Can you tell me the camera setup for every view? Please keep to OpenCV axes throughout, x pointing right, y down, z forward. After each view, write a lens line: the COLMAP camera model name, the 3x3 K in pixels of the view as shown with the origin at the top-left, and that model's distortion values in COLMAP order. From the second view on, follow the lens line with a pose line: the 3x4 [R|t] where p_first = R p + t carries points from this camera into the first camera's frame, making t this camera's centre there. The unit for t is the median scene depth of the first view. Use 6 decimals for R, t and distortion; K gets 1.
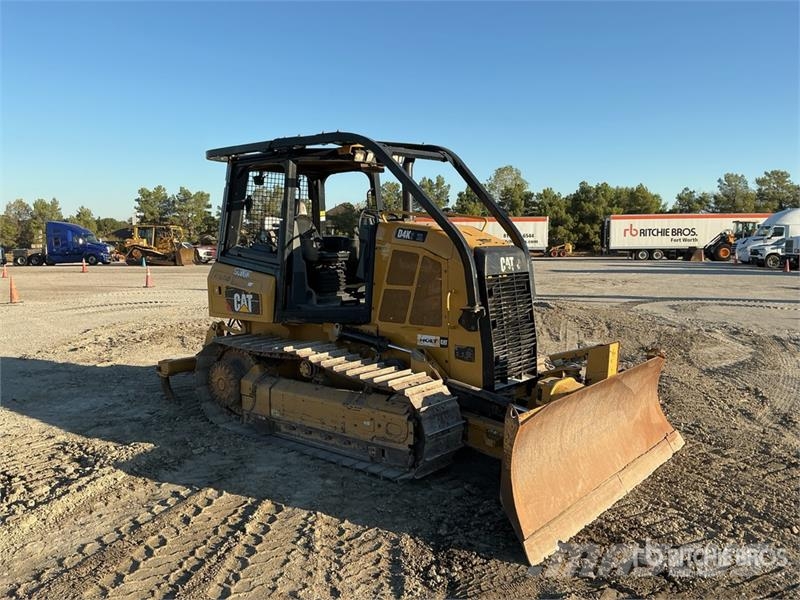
lens RADIAL K [[661.9, 0, 399.8], [0, 661.9, 301.9], [0, 0, 1]] dist [0.139526, -0.279996]
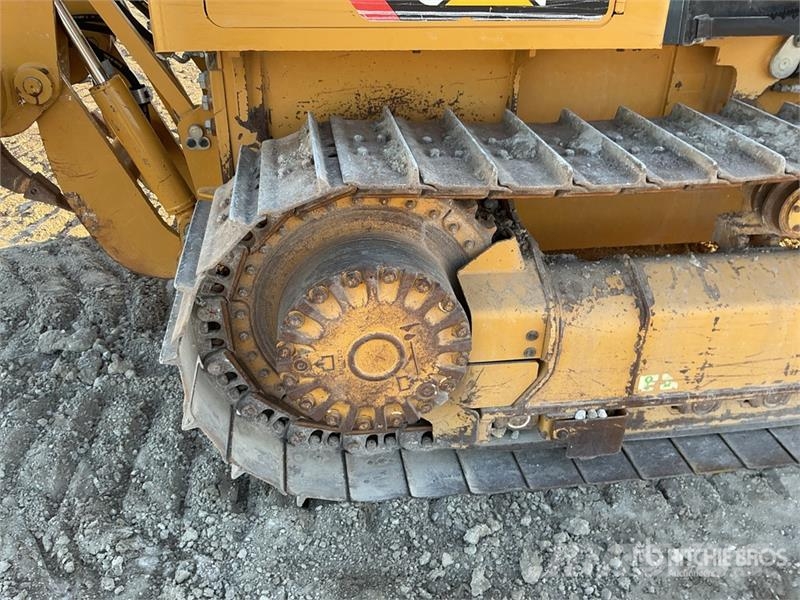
lens RADIAL K [[661.9, 0, 399.8], [0, 661.9, 301.9], [0, 0, 1]] dist [0.139526, -0.279996]
pose [[0.663454, -0.346538, 0.663129, -0.058351], [0.048946, 0.904482, 0.423694, 0.001140], [-0.746615, -0.248644, 0.617043, 0.121915]]
